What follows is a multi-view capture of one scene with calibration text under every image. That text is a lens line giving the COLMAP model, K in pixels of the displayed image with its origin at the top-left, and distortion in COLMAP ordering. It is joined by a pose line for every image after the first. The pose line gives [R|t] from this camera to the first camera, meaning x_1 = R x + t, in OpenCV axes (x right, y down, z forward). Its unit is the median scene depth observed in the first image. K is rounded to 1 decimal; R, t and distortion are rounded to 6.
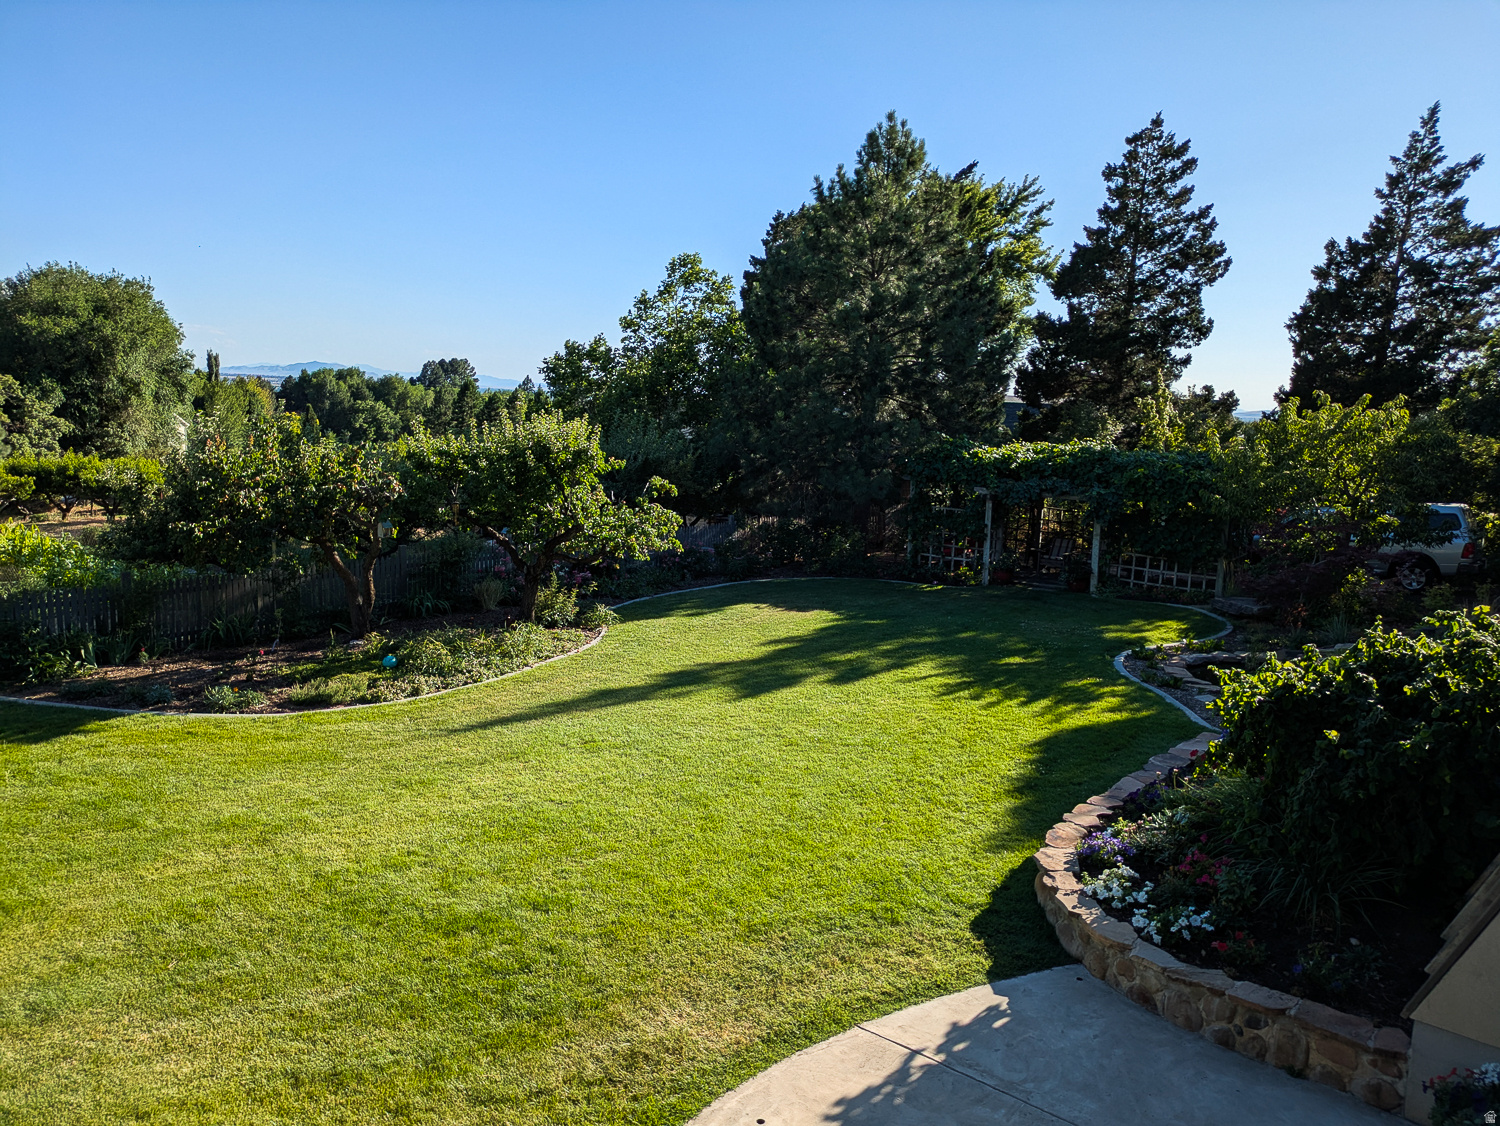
lens RADIAL K [[1083.9, 0, 748.2], [0, 1083.9, 594.2], [0, 0, 1]] dist [0.066304, 0.001108]
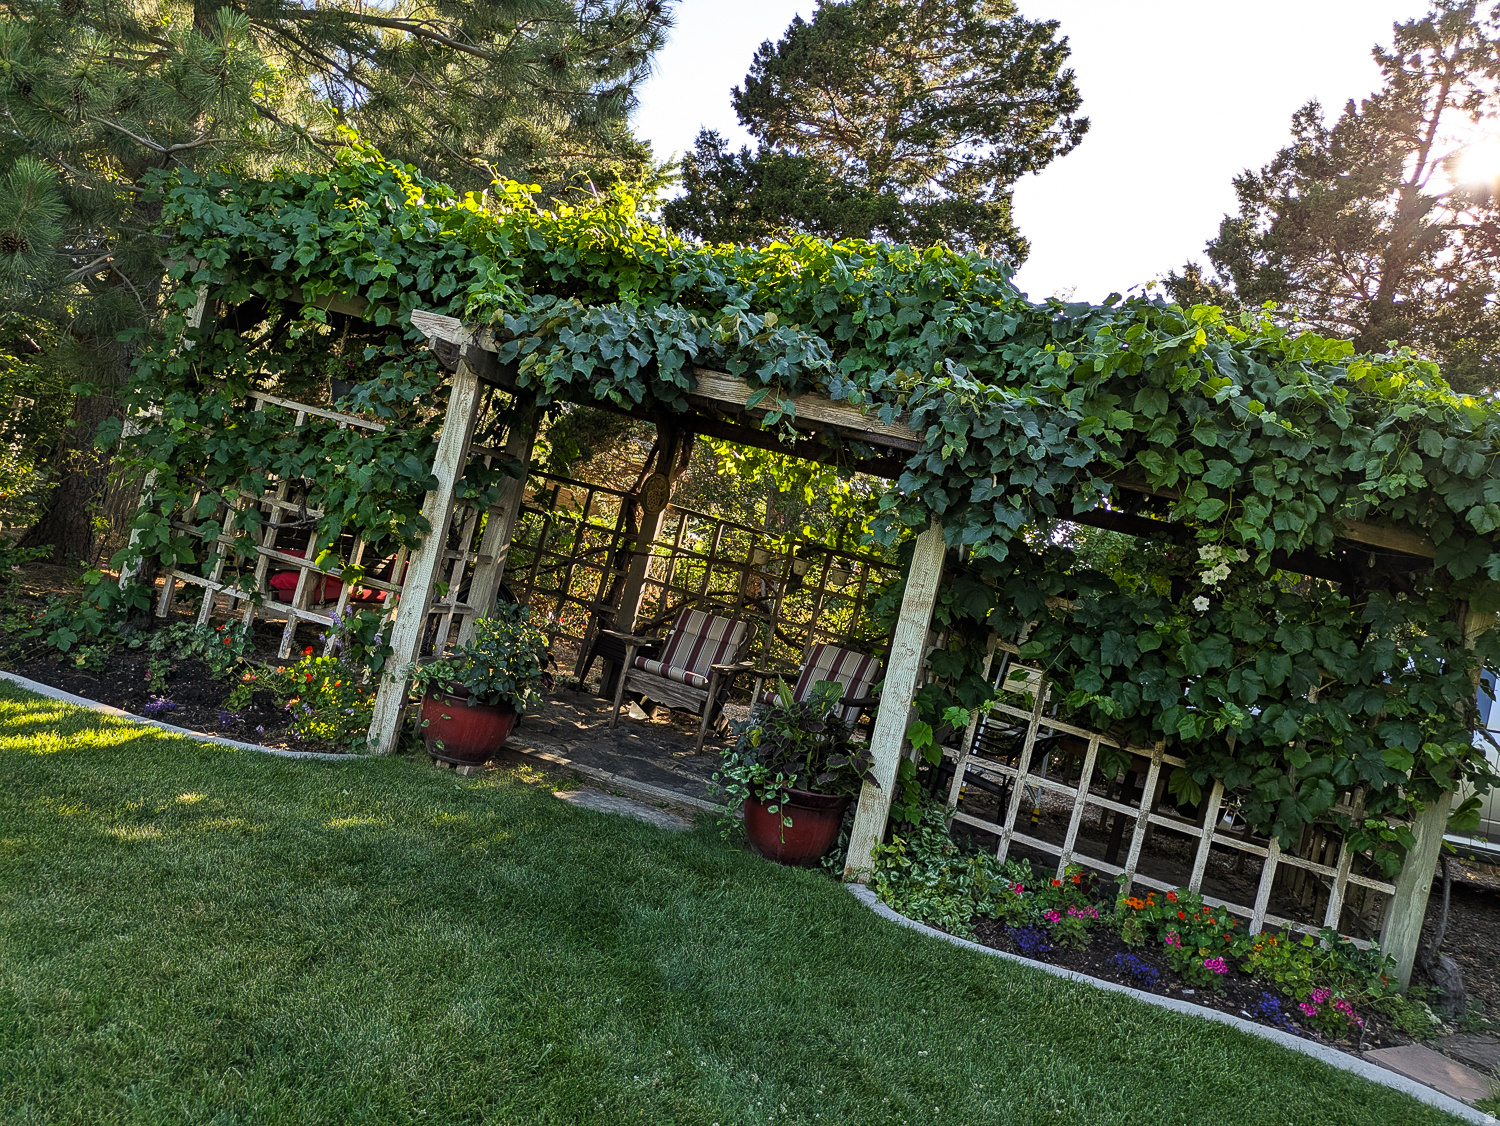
lens RADIAL K [[1083.9, 0, 748.2], [0, 1083.9, 594.2], [0, 0, 1]] dist [0.066304, 0.001108]
pose [[0.909182, 0.188706, 0.371184, 0.194614], [-0.156999, 0.980978, -0.114163, -0.024939], [-0.385666, 0.045519, 0.921515, 0.753302]]
